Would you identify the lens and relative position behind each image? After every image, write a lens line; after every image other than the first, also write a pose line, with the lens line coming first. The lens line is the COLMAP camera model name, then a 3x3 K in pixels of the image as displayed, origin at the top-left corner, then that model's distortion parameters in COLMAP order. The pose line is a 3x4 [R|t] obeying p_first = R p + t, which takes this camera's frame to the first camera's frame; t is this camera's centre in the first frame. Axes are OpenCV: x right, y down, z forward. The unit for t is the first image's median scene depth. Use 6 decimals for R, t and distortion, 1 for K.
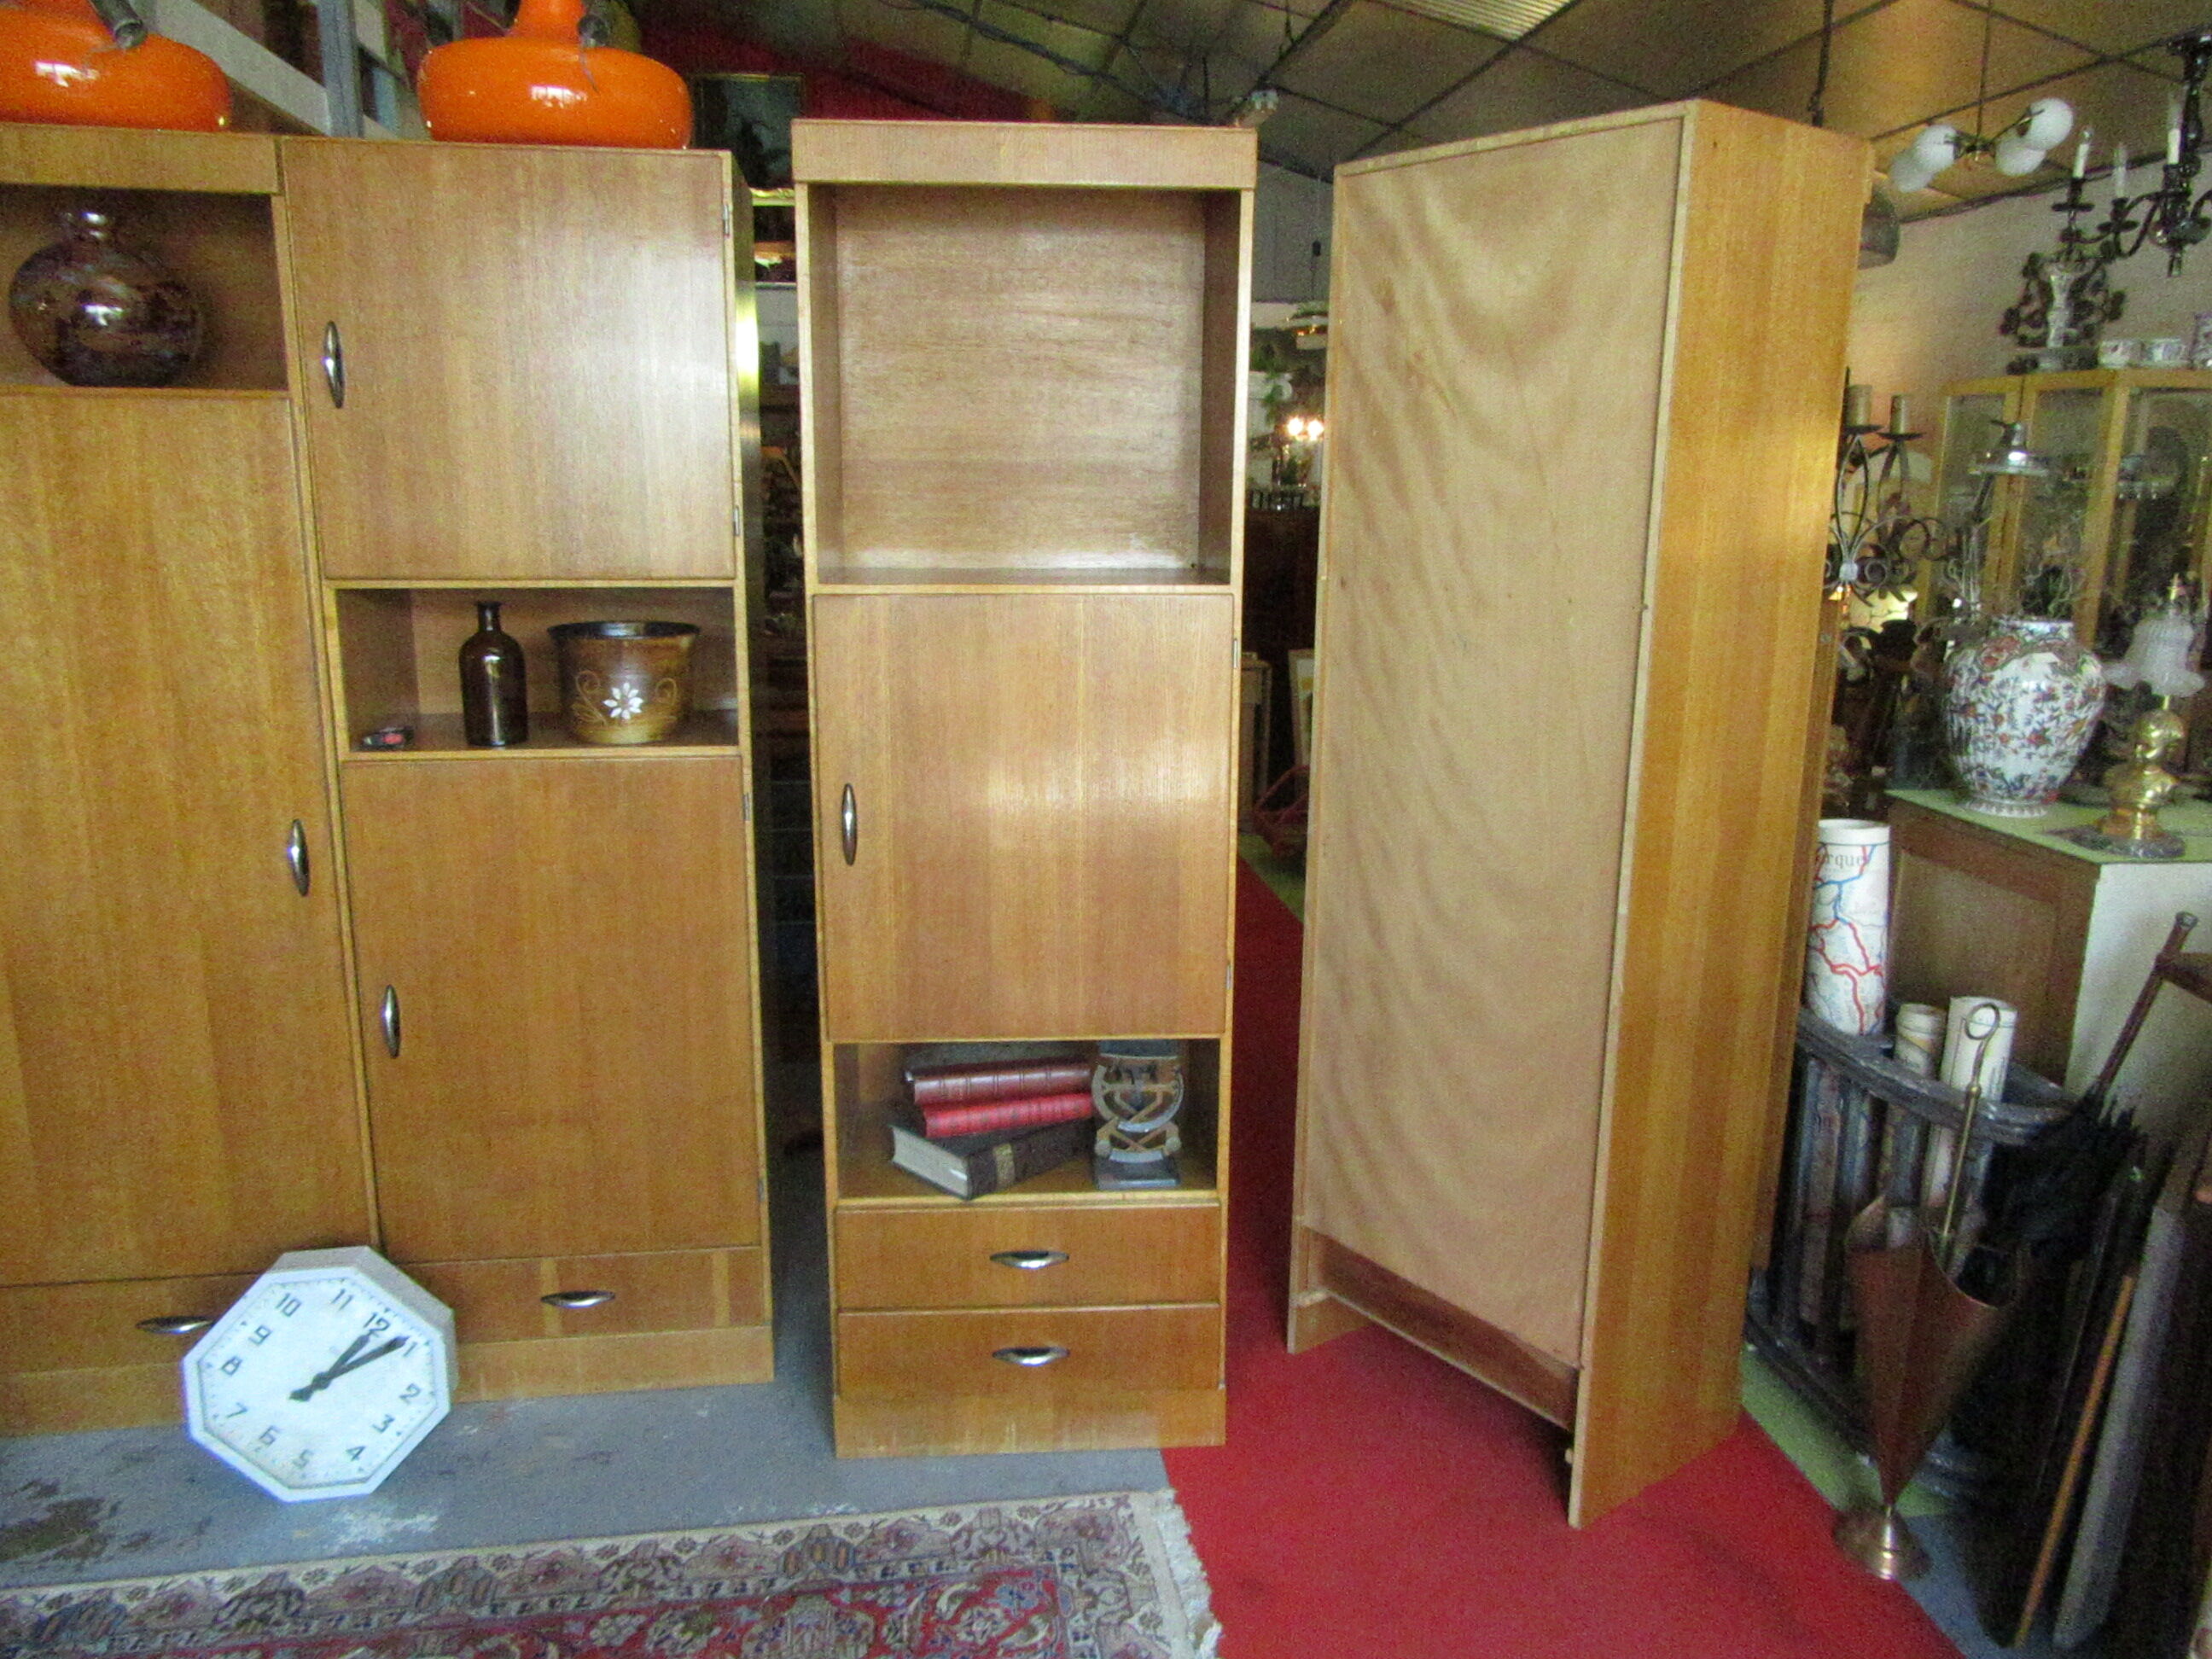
lens RADIAL K [[1644.7, 0, 1112.9], [0, 1644.7, 814.4], [0, 0, 1]] dist [-0.008054, 0.009349]
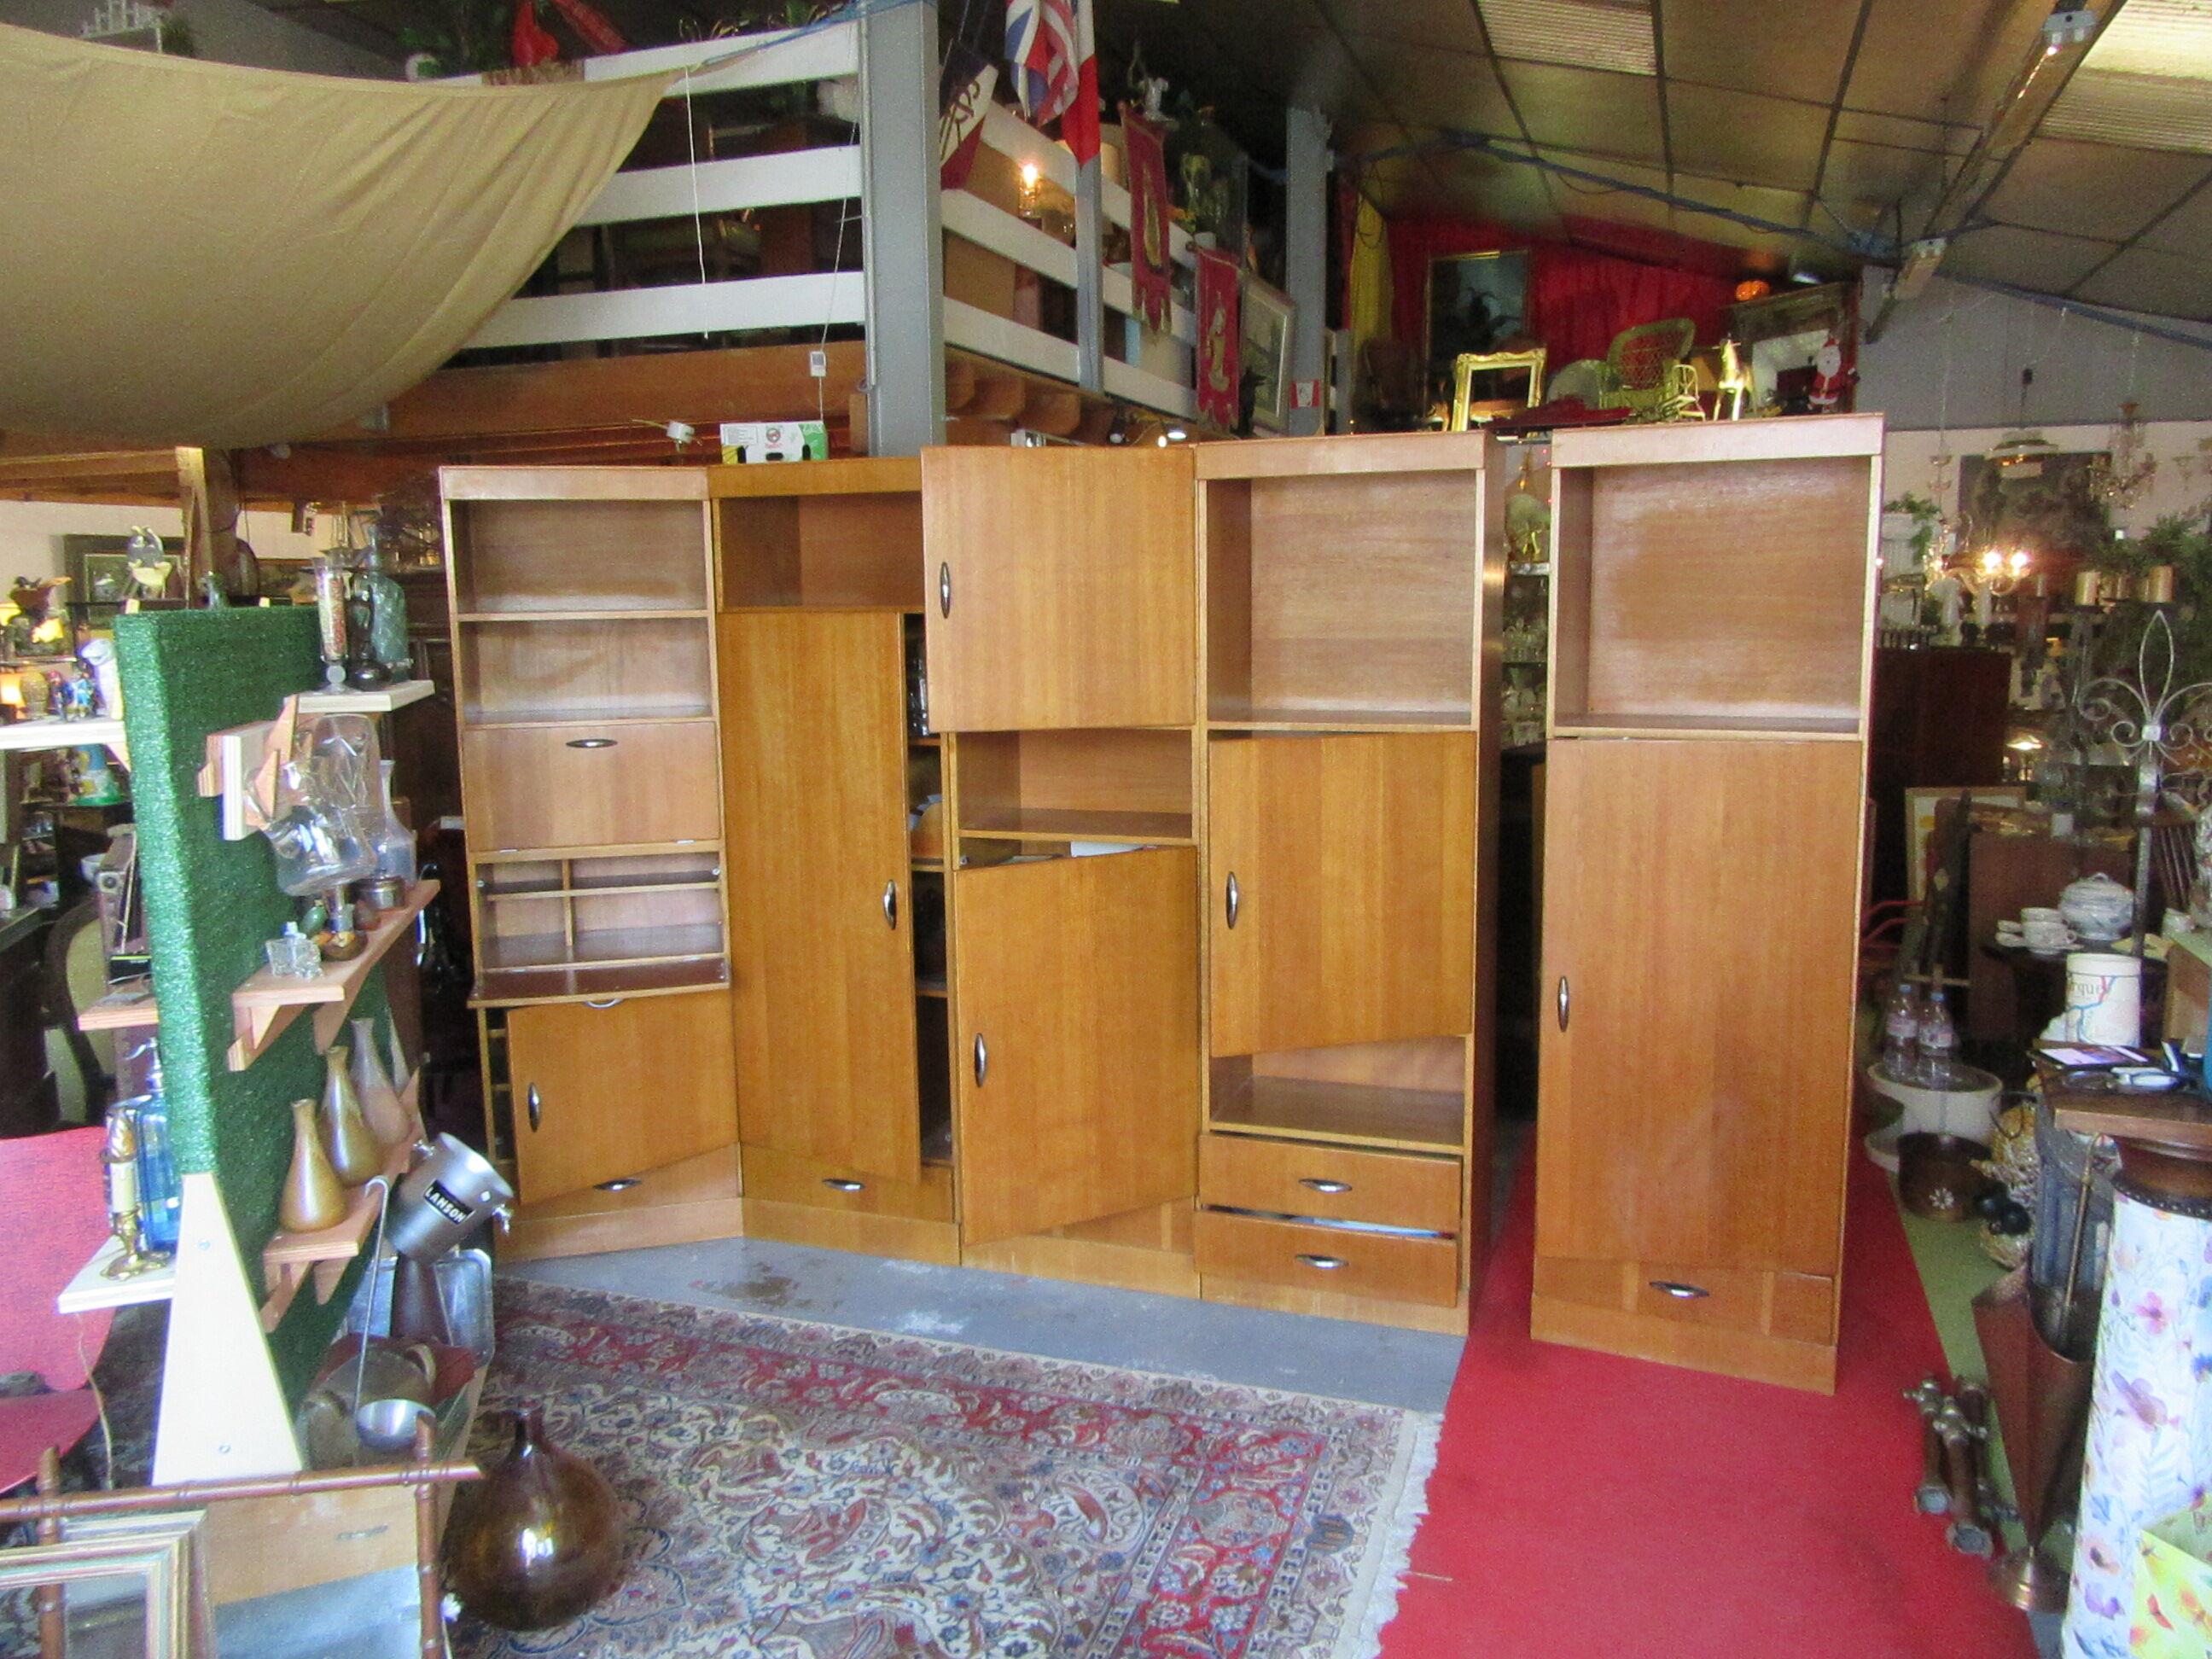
lens RADIAL K [[1644.7, 0, 1097.5], [0, 1644.7, 809.0], [0, 0, 1]] dist [-0.008054, 0.009349]
pose [[0.886666, 0.041992, -0.460500, 0.372644], [-0.076467, 0.995472, -0.056459, 0.021544], [0.456044, 0.085273, 0.885862, -0.331315]]
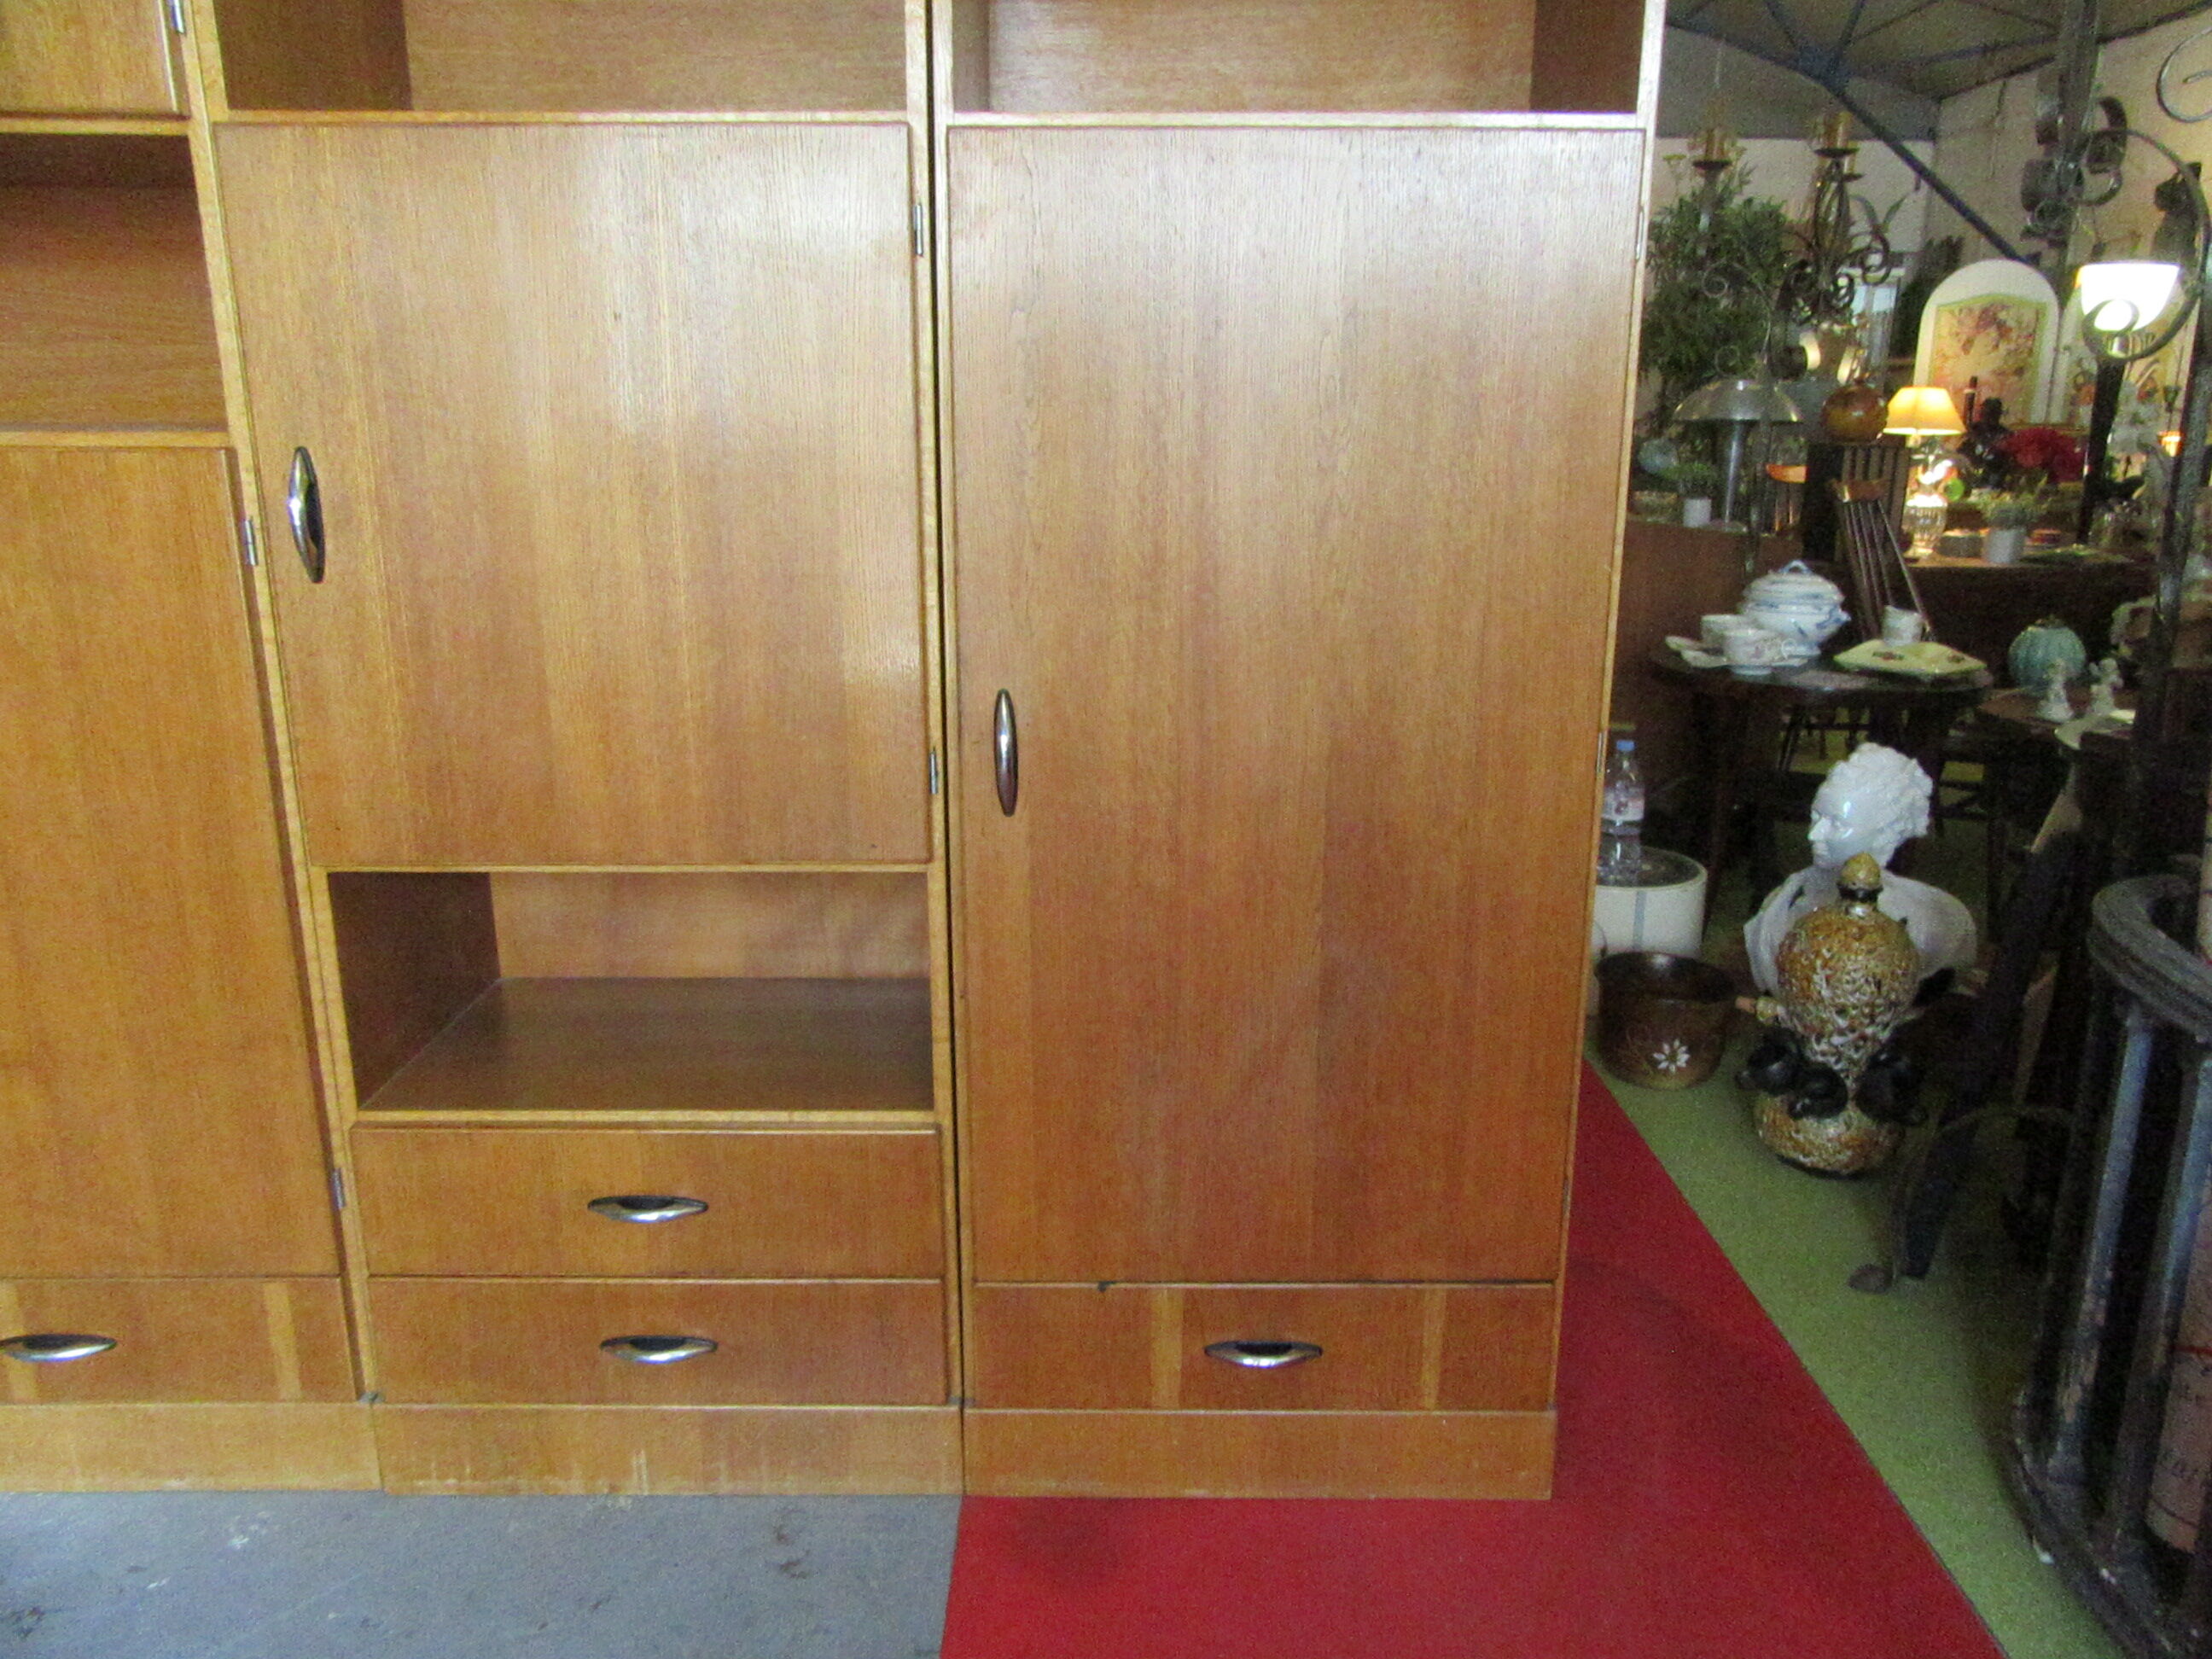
lens RADIAL K [[1644.7, 0, 1111.6], [0, 1644.7, 828.2], [0, 0, 1]] dist [-0.008054, 0.009349]
pose [[0.990196, 0.026107, -0.137221, 0.164581], [-0.019730, 0.998670, 0.047633, 0.064270], [0.138283, -0.044458, 0.989394, 0.474095]]
